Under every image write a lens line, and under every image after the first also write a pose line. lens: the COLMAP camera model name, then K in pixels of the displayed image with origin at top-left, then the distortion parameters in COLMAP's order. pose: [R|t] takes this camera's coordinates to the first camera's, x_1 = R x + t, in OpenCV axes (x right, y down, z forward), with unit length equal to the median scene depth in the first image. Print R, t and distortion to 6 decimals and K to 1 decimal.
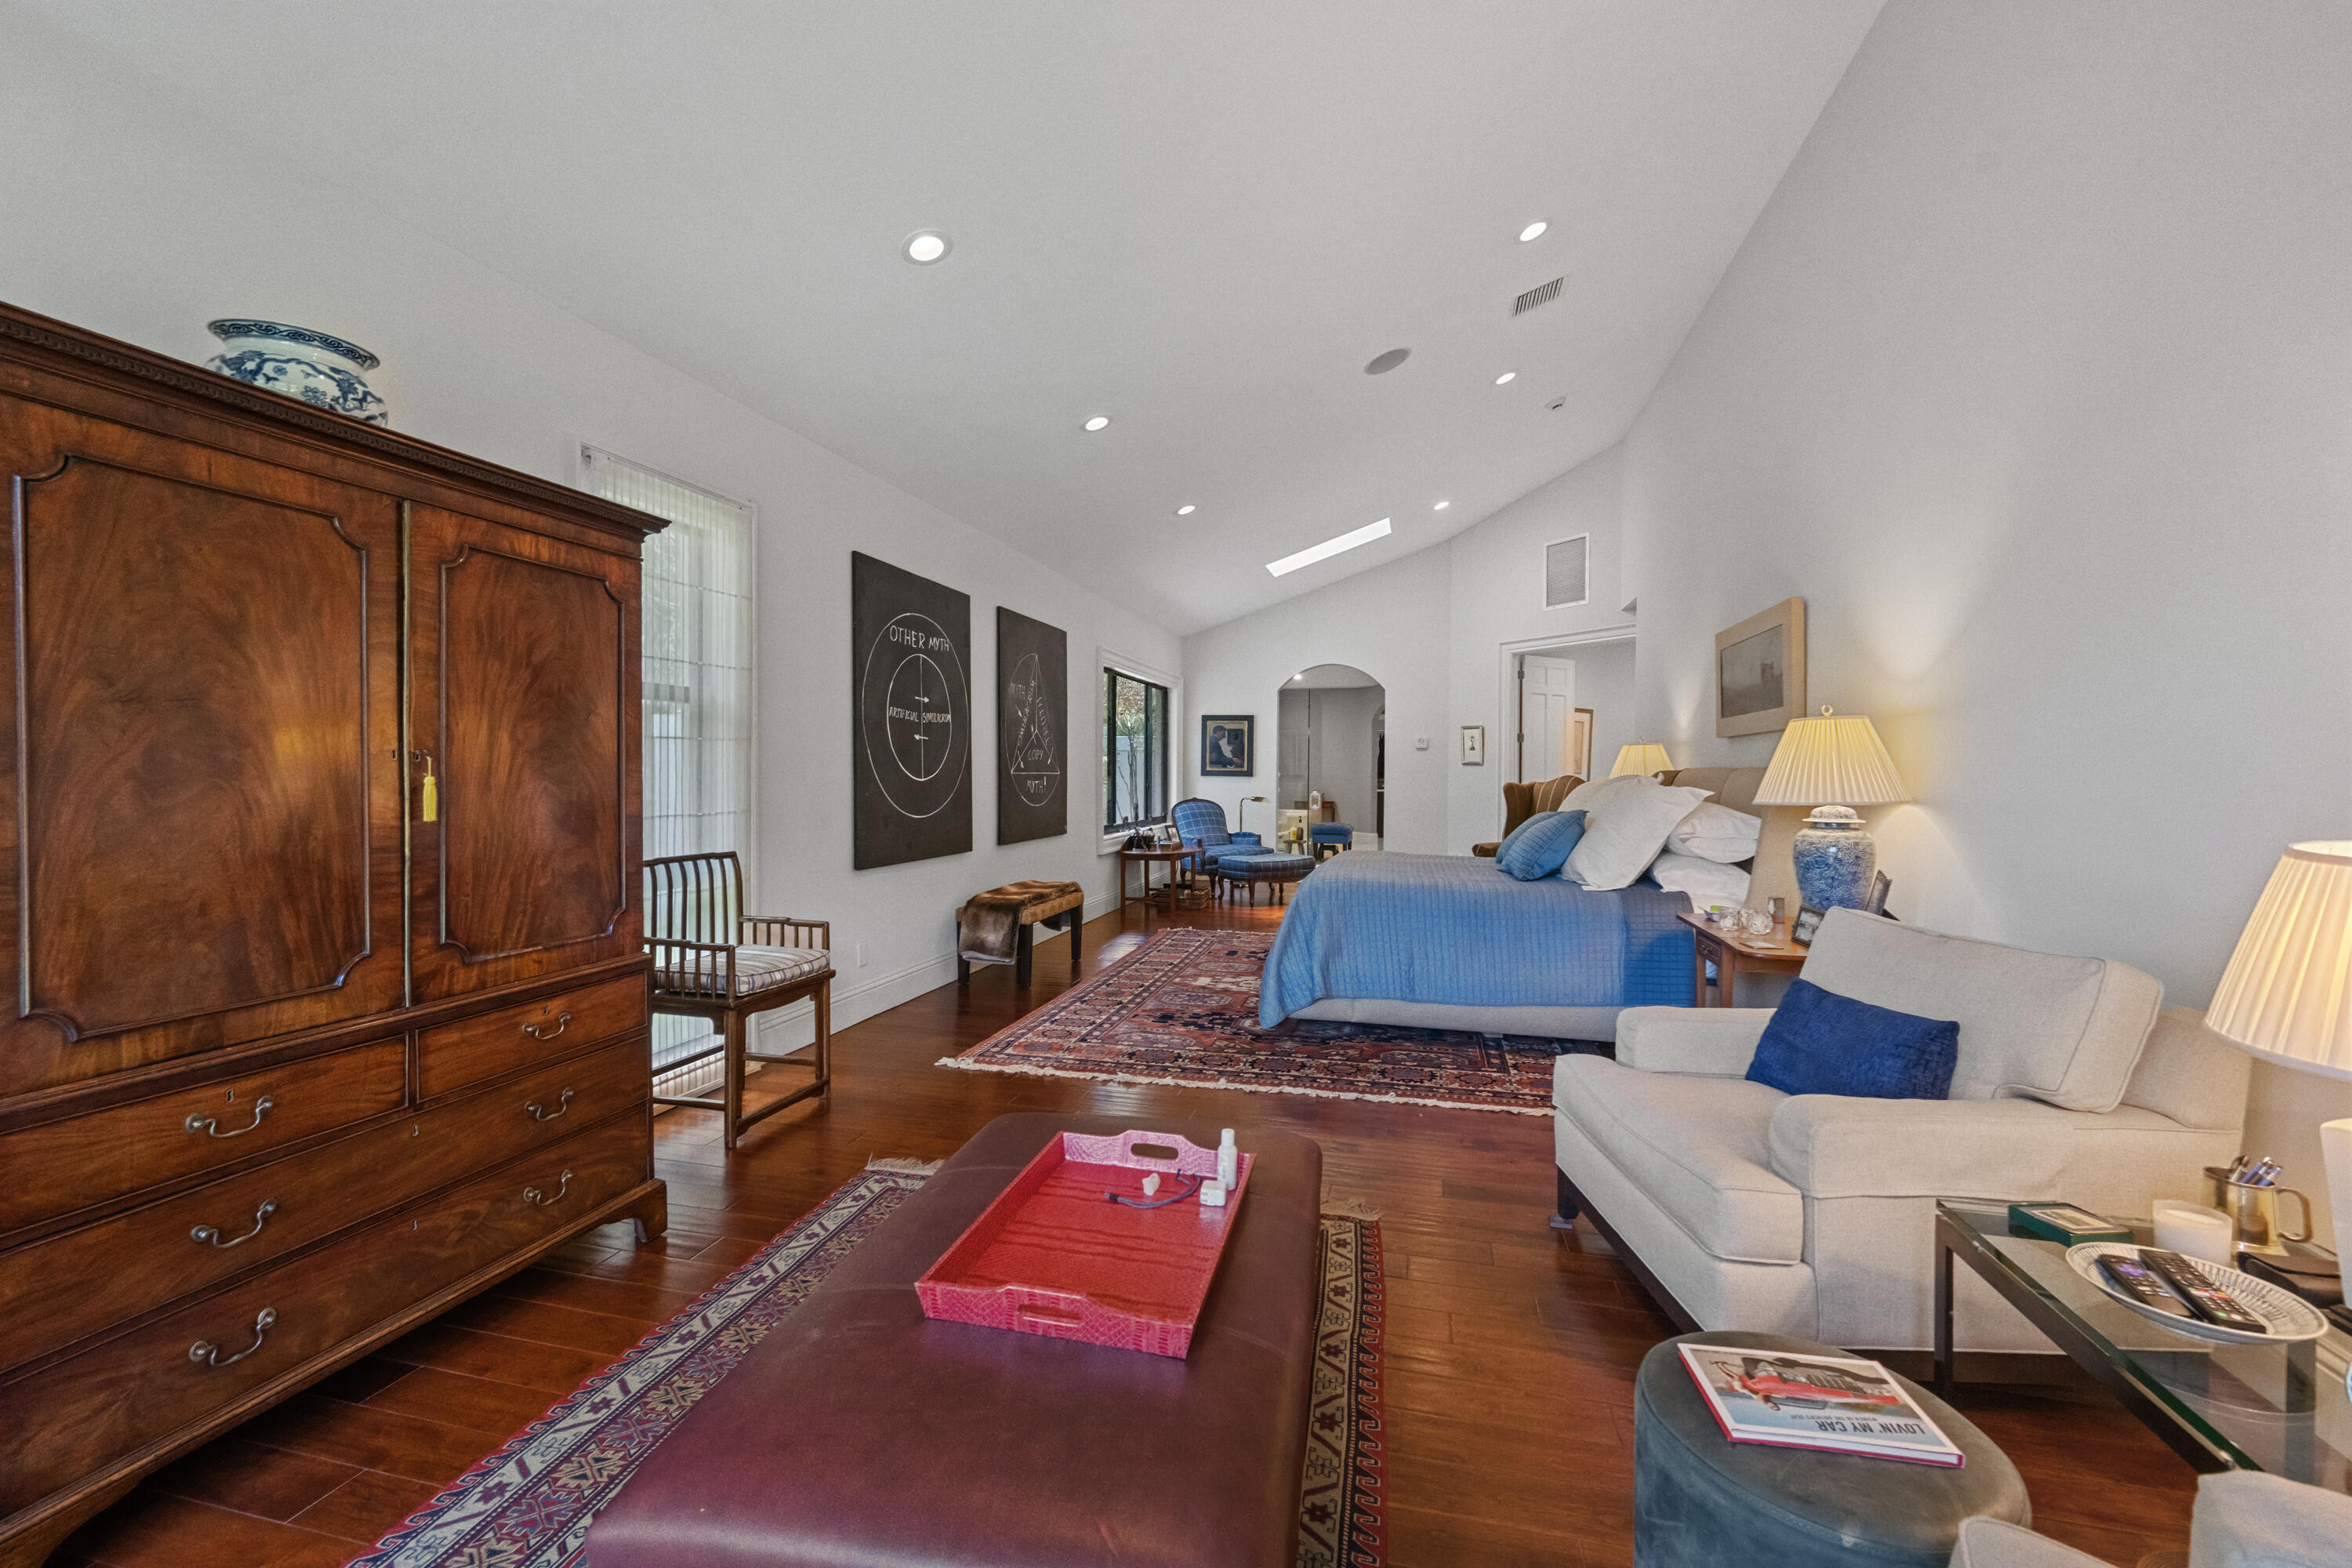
lens RADIAL K [[965.7, 0, 1176.0], [0, 965.7, 784.0], [0, 0, 1]] dist [0.000728, 0.000038]
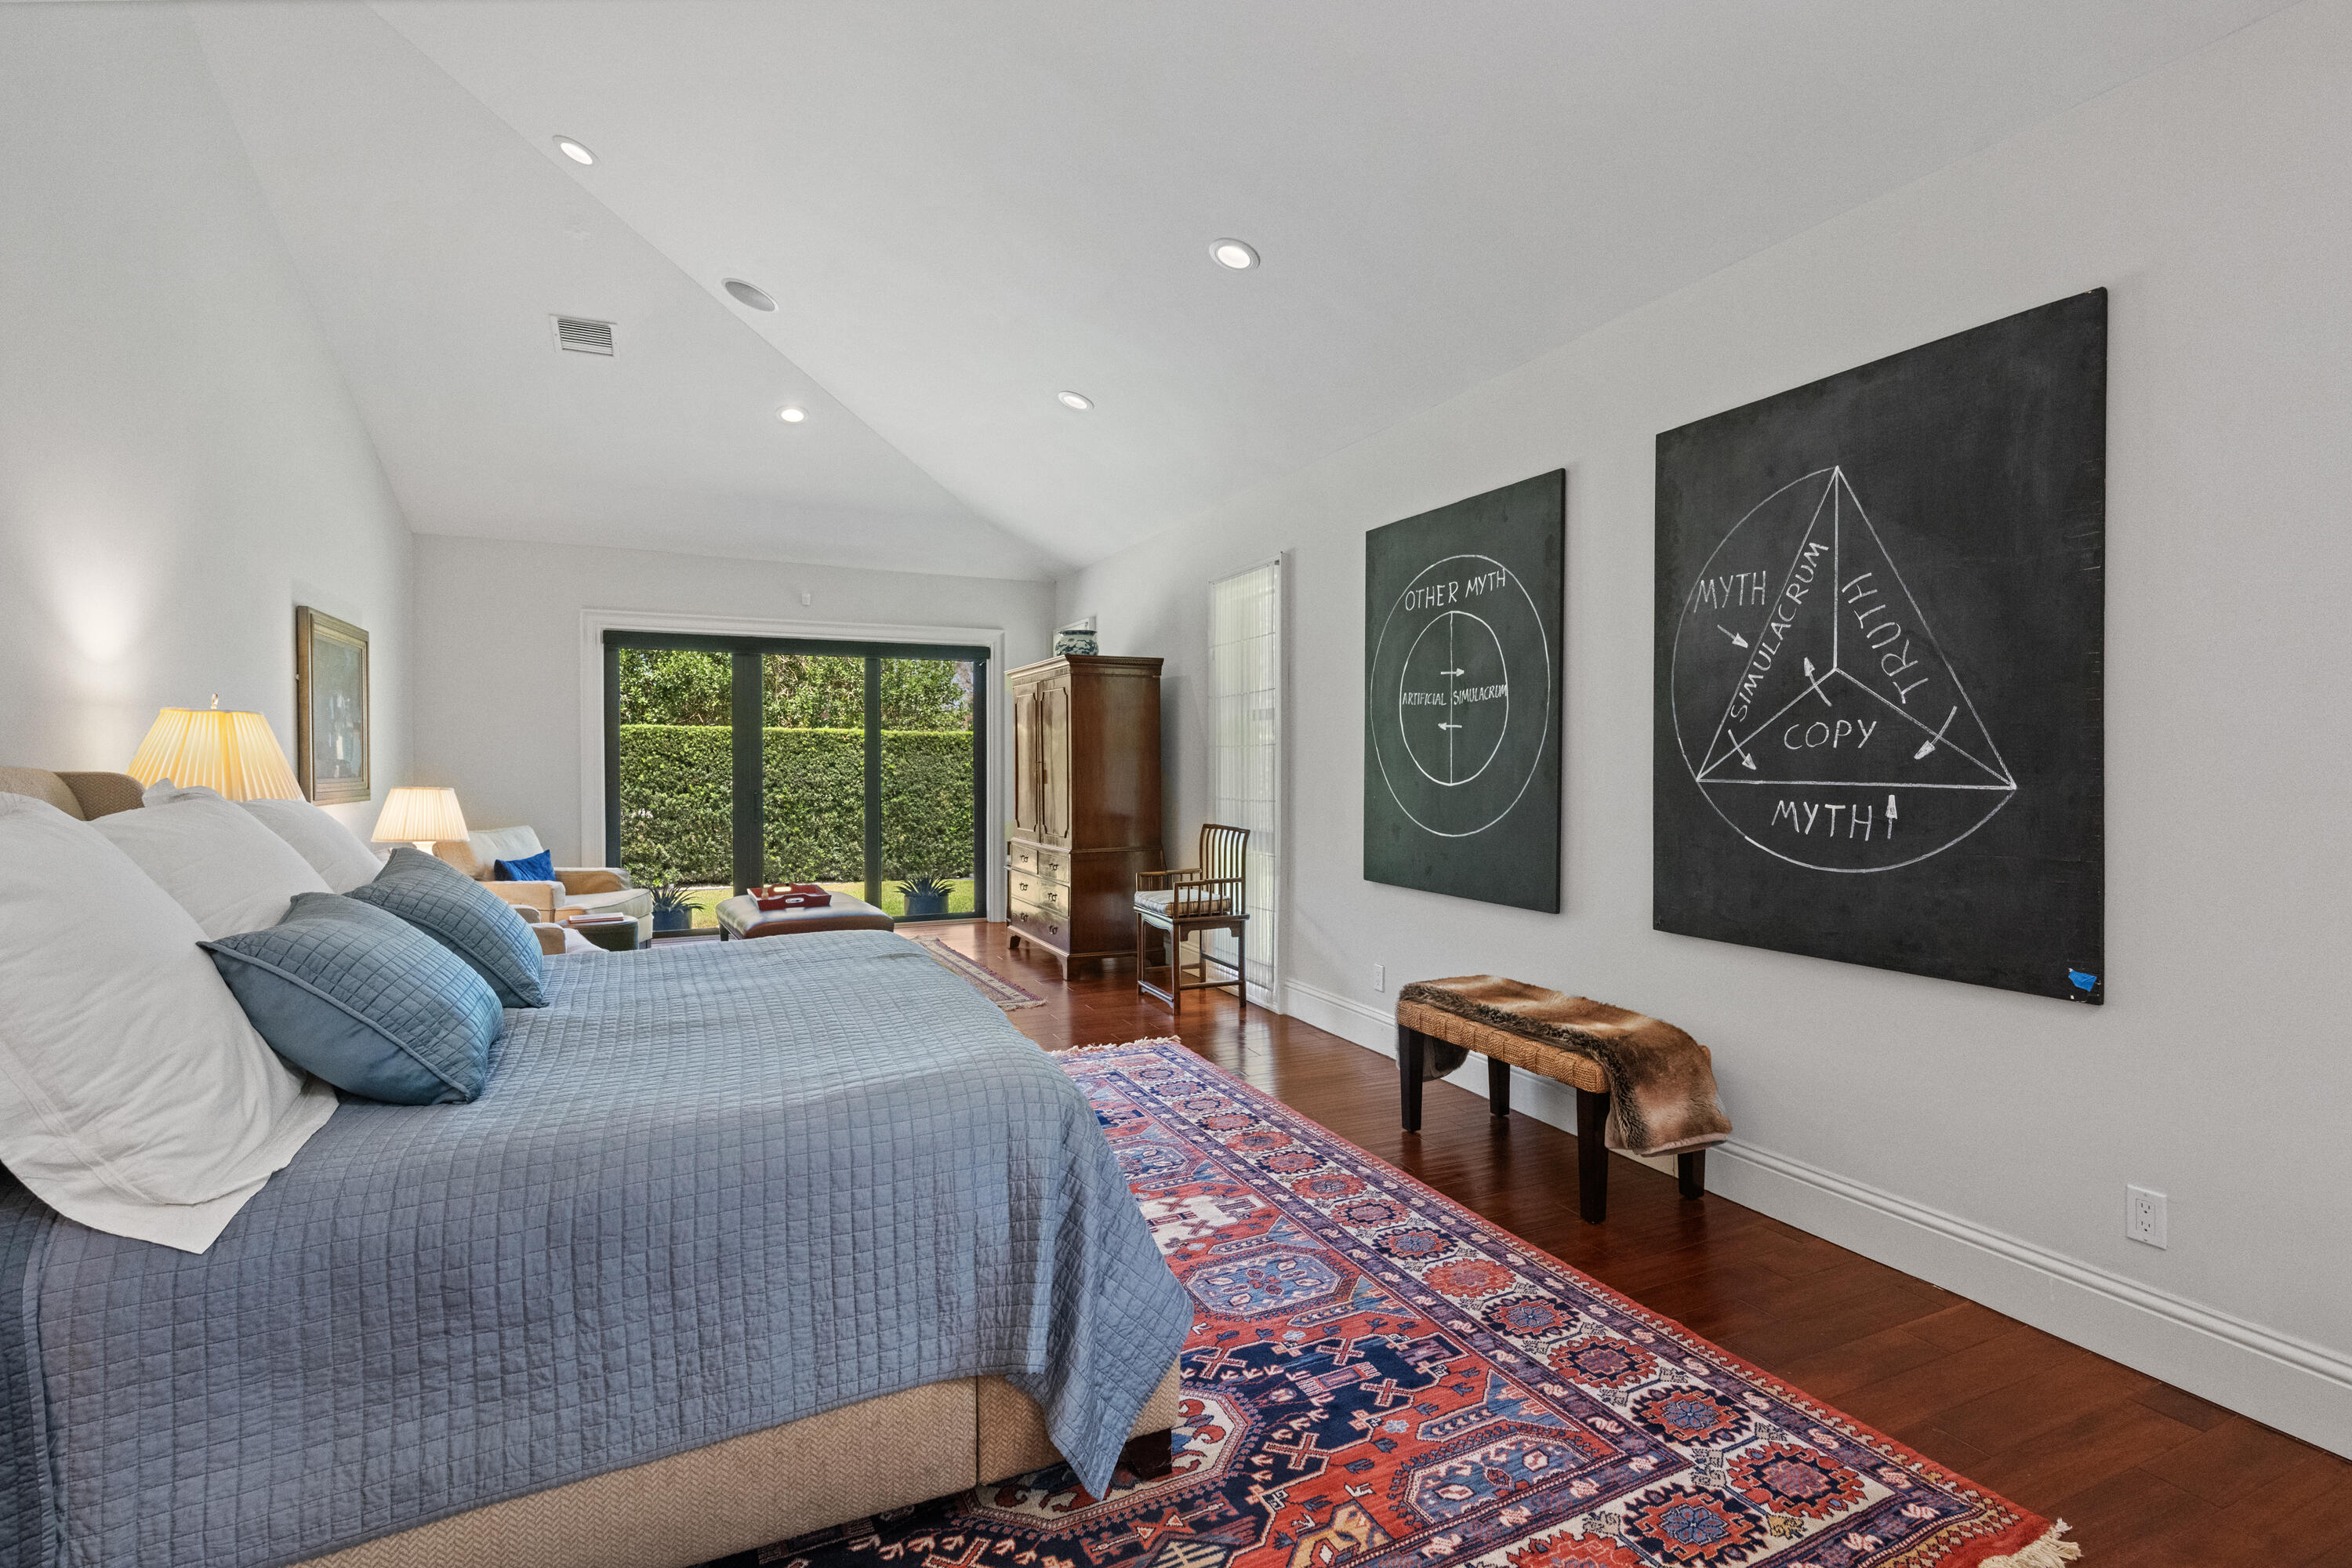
lens RADIAL K [[1048.1, 0, 1176.0], [0, 1048.1, 784.0], [0, 0, 1]] dist [0.000426, -0.000002]
pose [[-0.759712, 0.001952, -0.650256, 0.407424], [-0.019590, 0.999473, 0.025888, -0.021313], [0.649964, 0.032406, -0.759274, 1.479357]]
